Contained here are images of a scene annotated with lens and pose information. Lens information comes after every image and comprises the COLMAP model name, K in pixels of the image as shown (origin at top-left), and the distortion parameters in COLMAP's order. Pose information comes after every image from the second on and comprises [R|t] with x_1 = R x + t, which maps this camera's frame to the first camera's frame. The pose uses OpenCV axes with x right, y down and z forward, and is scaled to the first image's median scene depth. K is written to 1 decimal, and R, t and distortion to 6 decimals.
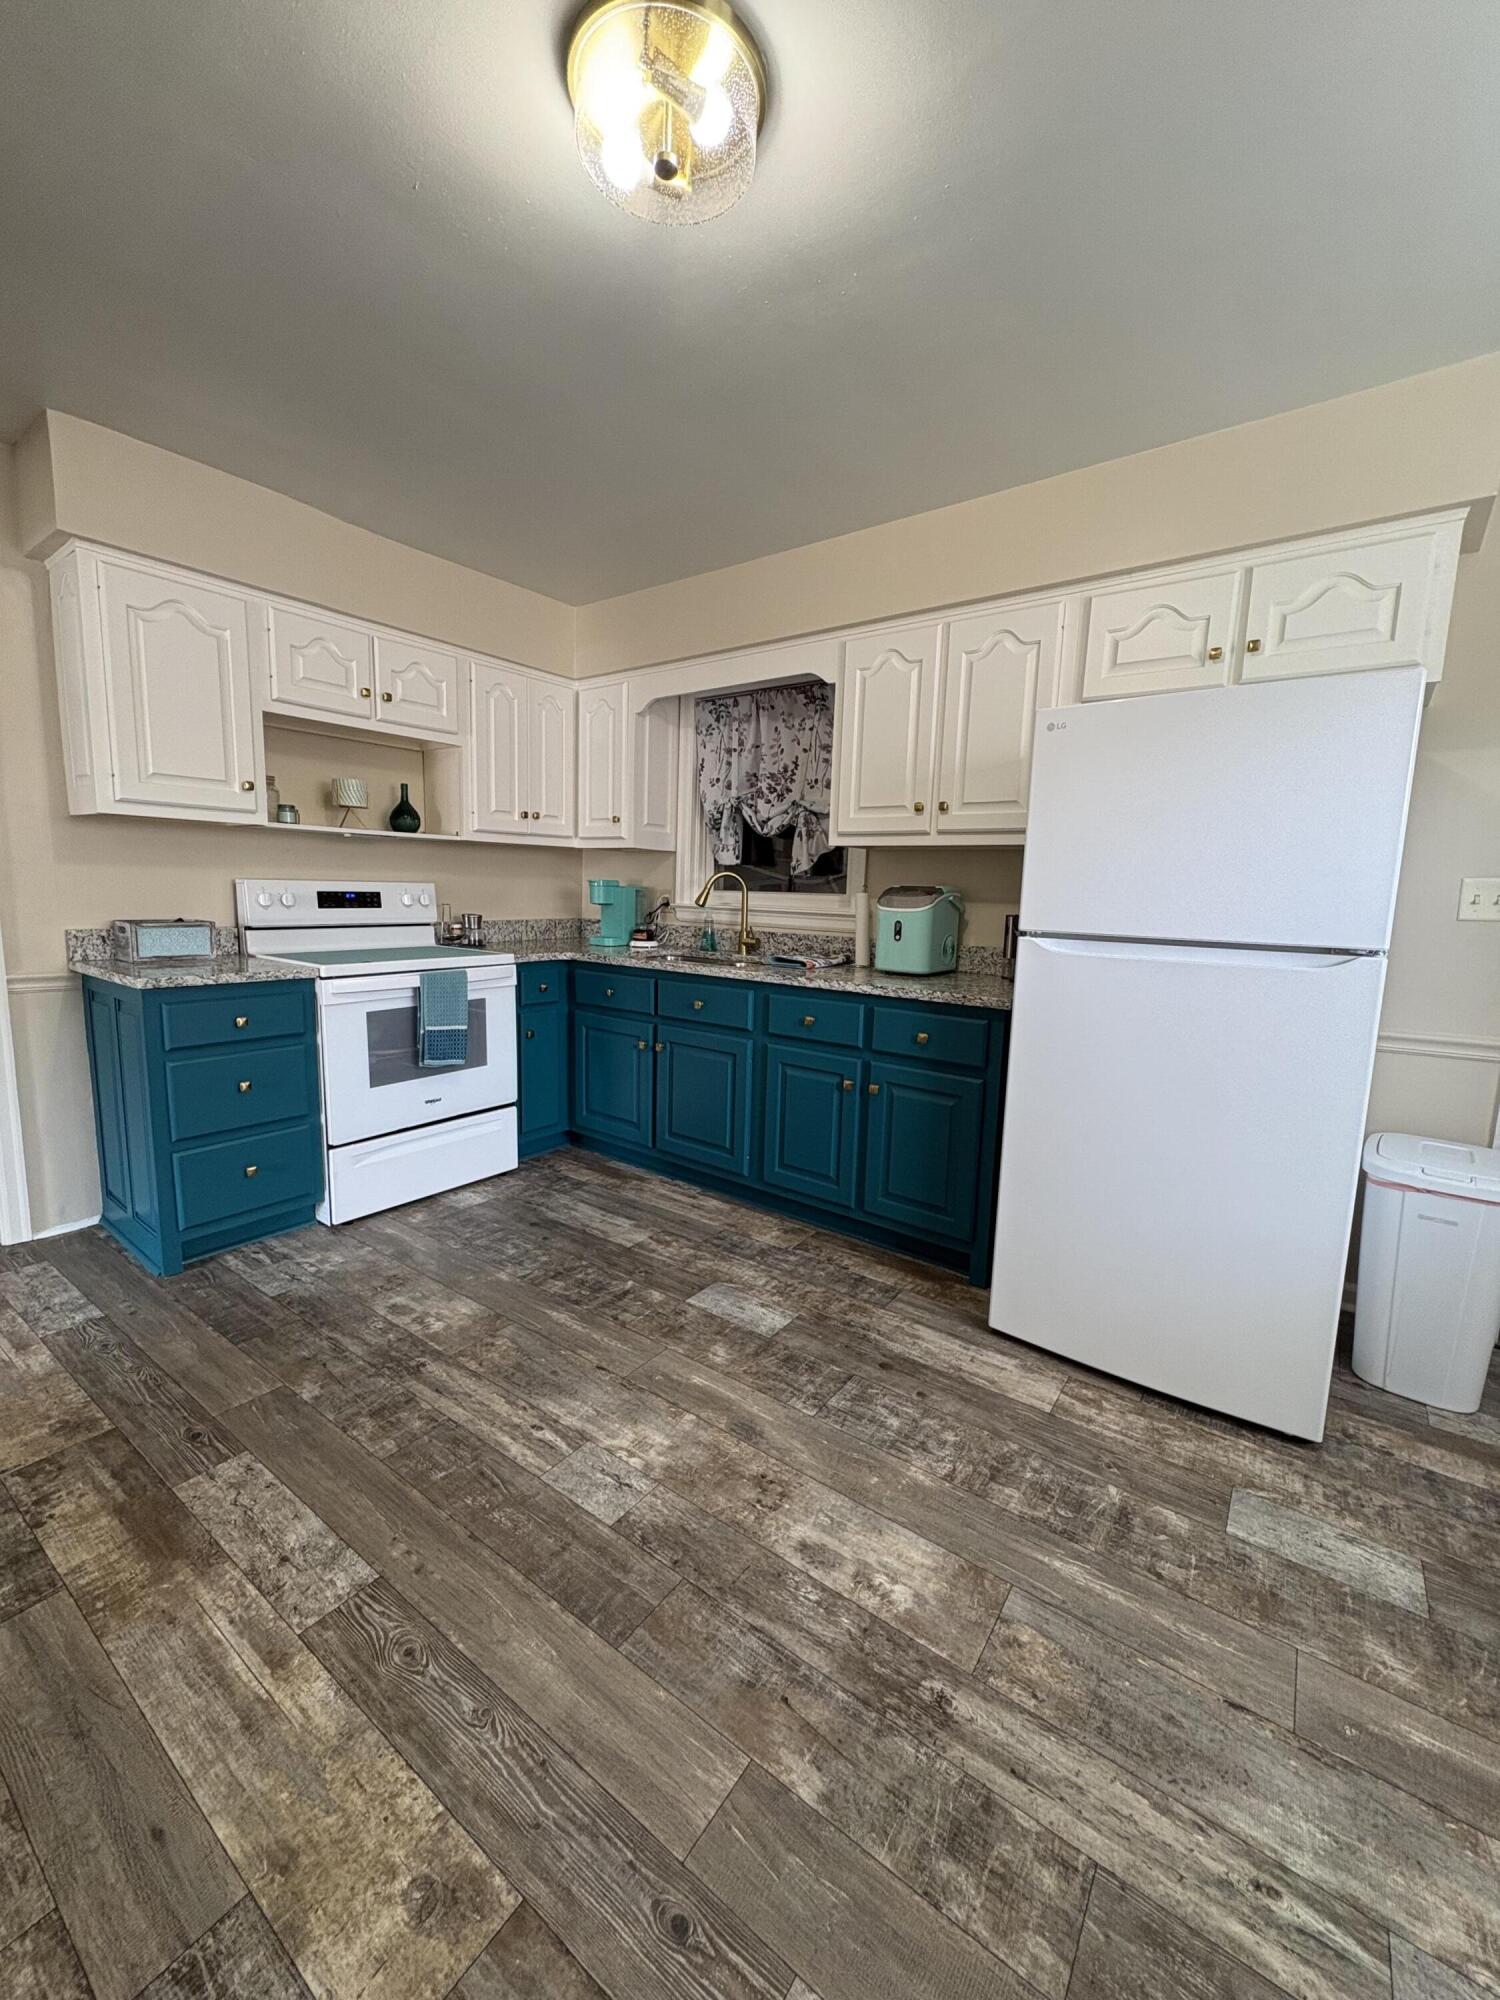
lens RADIAL K [[797.1, 0, 753.7], [0, 797.1, 998.8], [0, 0, 1]] dist [-0.001183, -0.000181]
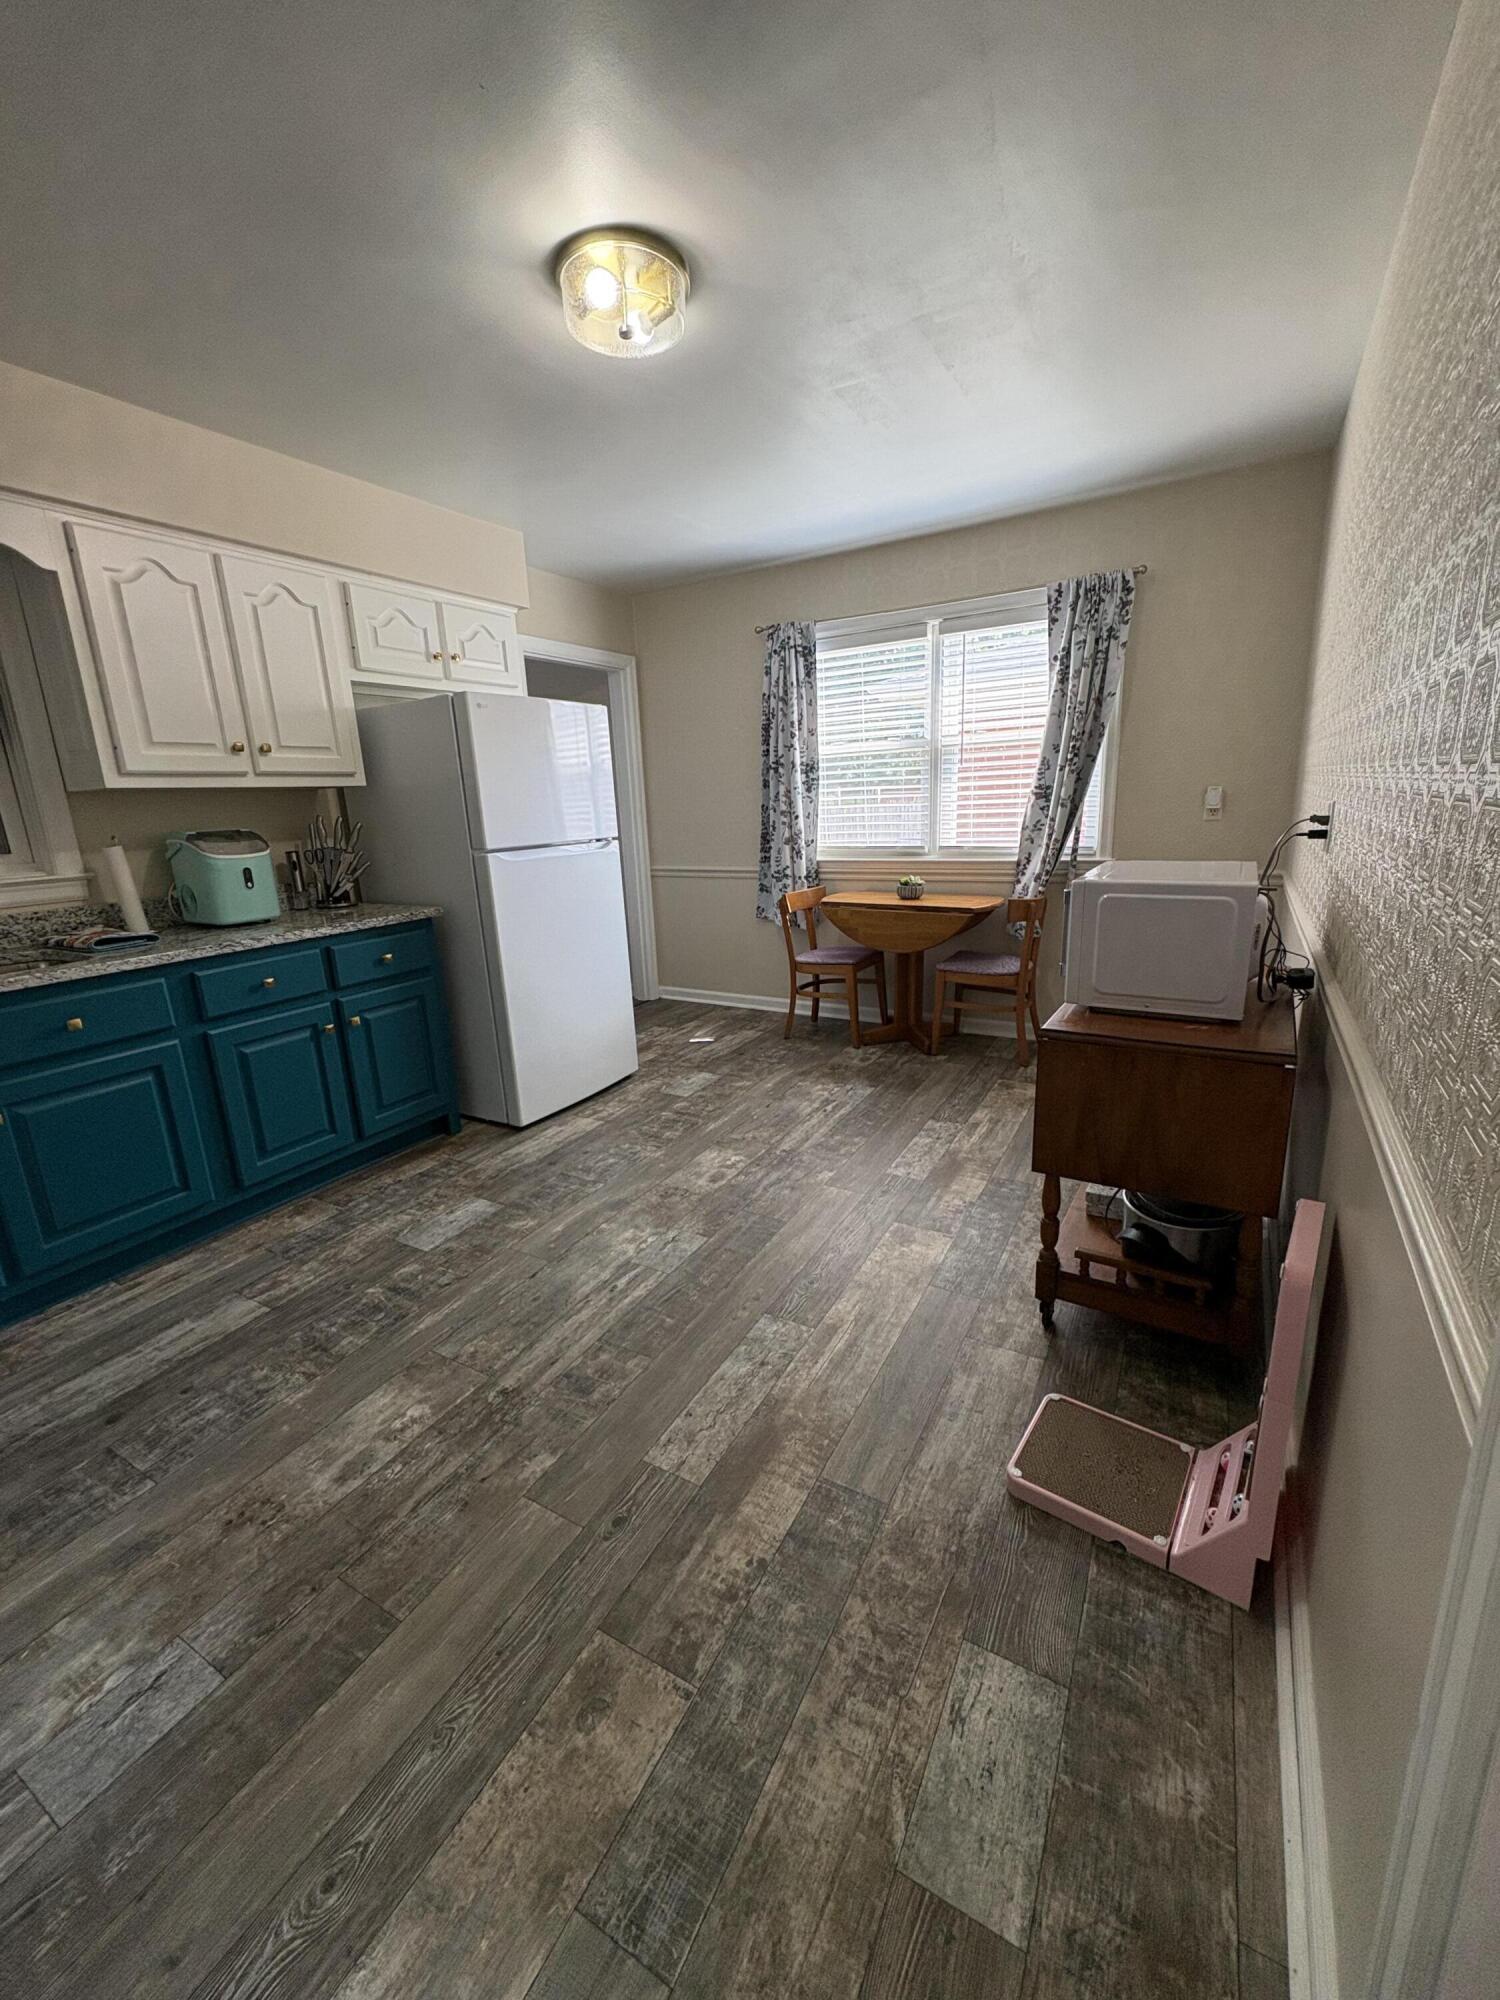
lens RADIAL K [[797.1, 0, 753.8], [0, 797.1, 995.5], [0, 0, 1]] dist [-0.001183, -0.000181]
pose [[-0.109122, -0.264307, 0.958245, -1.096354], [0.177311, 0.943366, 0.280395, -0.147200], [-0.978086, 0.200505, -0.056078, 0.635014]]
